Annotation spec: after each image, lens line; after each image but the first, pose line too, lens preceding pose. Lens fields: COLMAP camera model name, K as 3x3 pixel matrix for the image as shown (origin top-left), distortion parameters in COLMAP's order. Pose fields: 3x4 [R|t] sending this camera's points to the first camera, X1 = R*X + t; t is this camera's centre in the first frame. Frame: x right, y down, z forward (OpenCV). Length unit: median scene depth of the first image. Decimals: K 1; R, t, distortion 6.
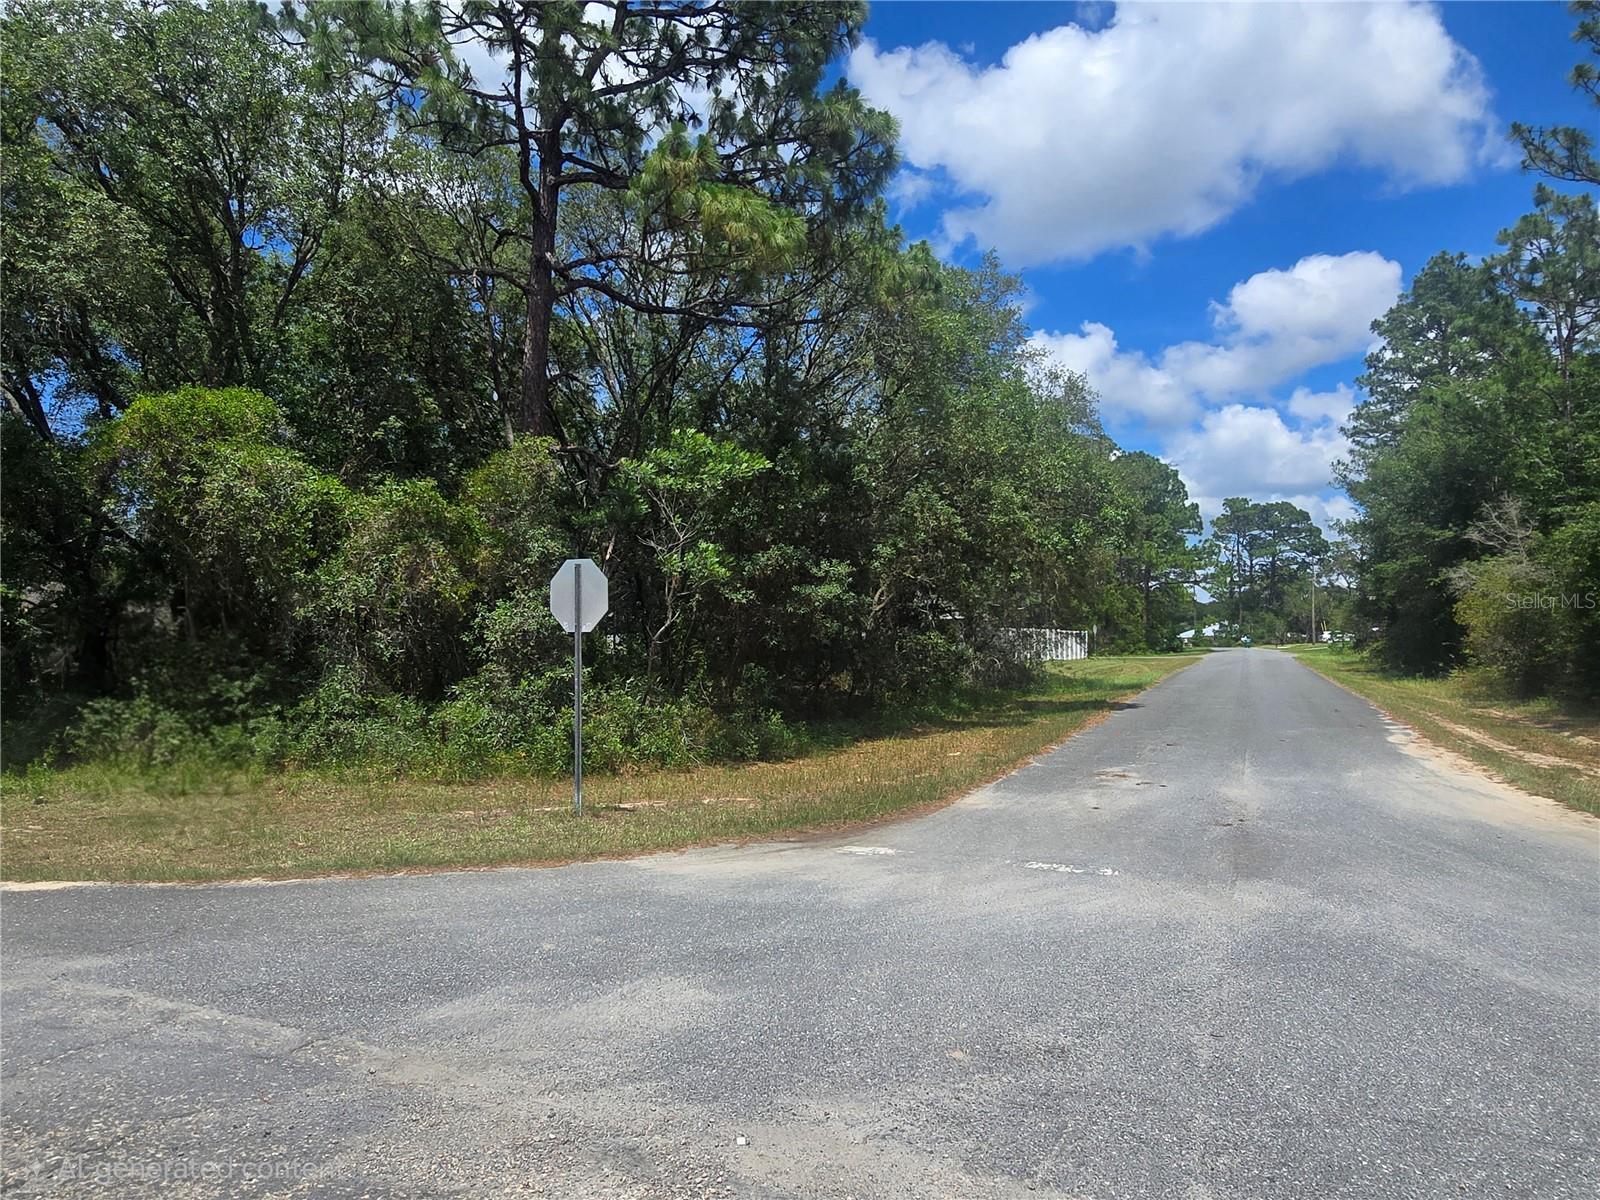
lens RADIAL K [[1027.8, 0, 802.7], [0, 1027.8, 589.9], [0, 0, 1]] dist [0.005506, -0.001495]
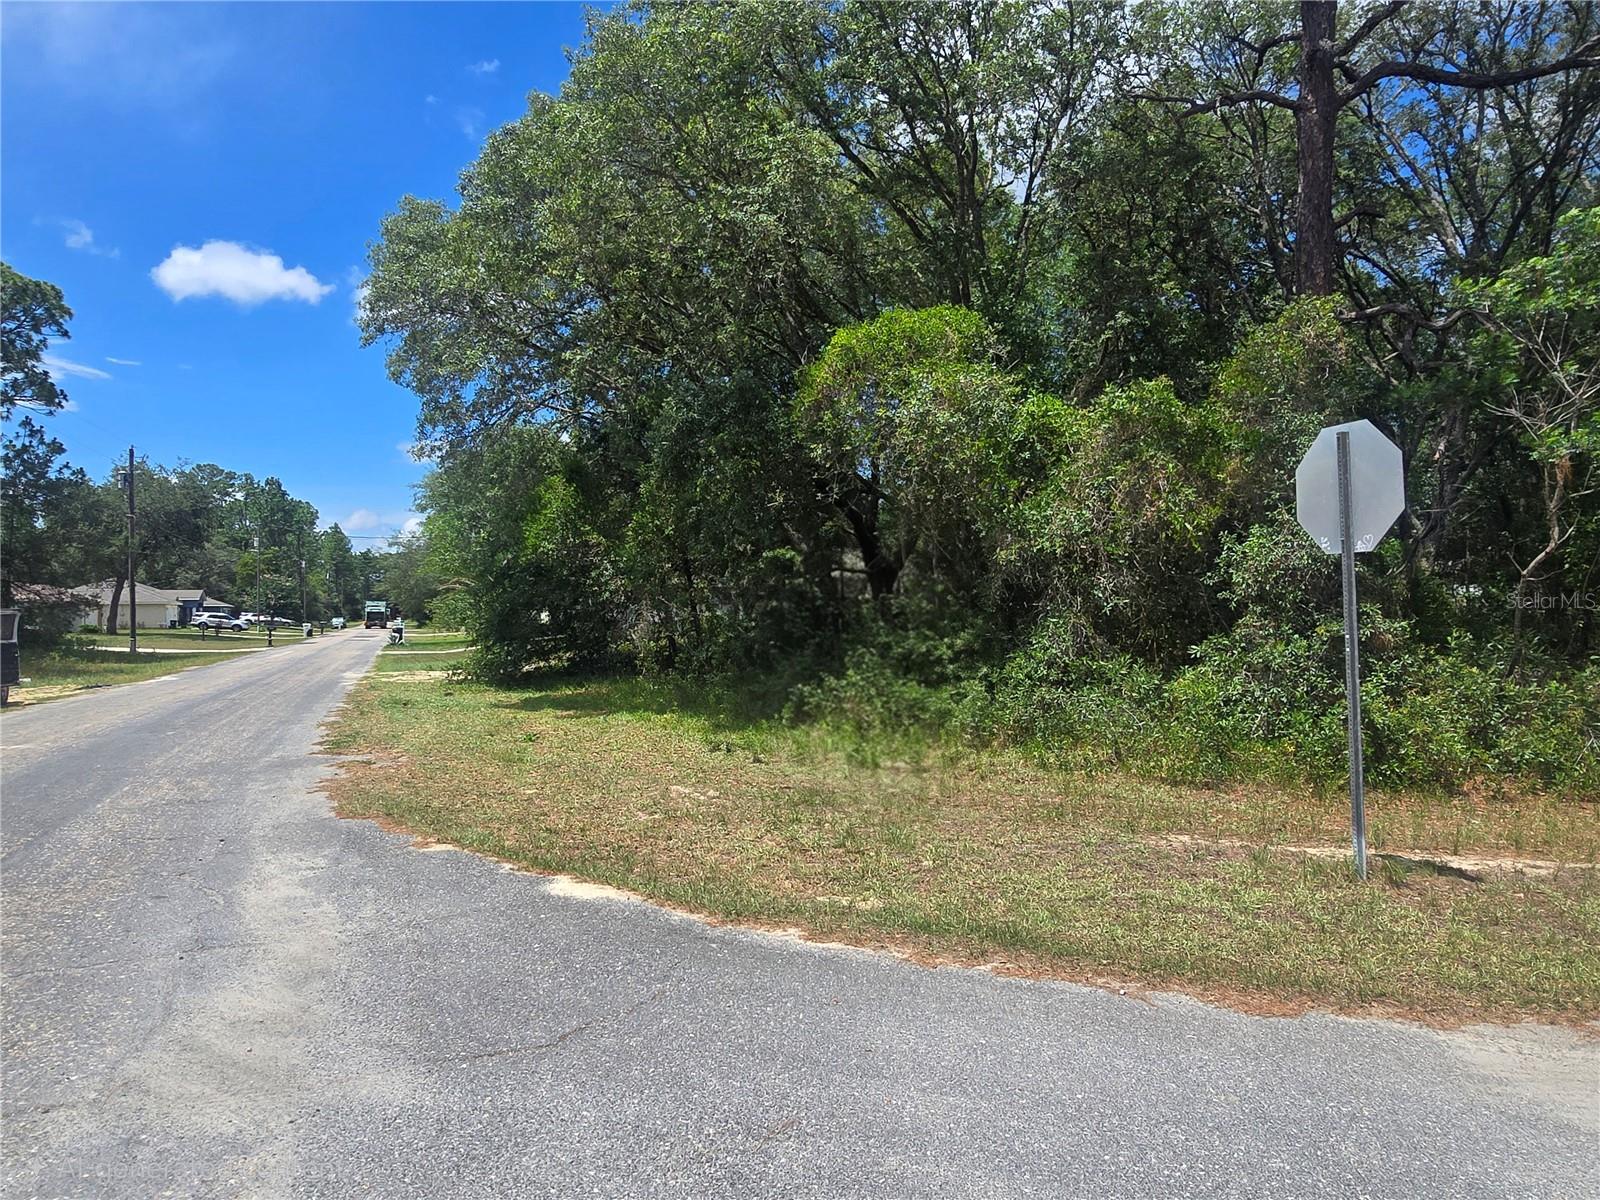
lens RADIAL K [[1027.8, 0, 802.7], [0, 1027.8, 589.9], [0, 0, 1]] dist [0.005506, -0.001495]
pose [[0.720948, -0.027451, -0.692445, -0.032585], [0.052977, 0.998474, 0.015574, 0.028002], [0.690961, -0.047912, 0.721303, 0.290772]]
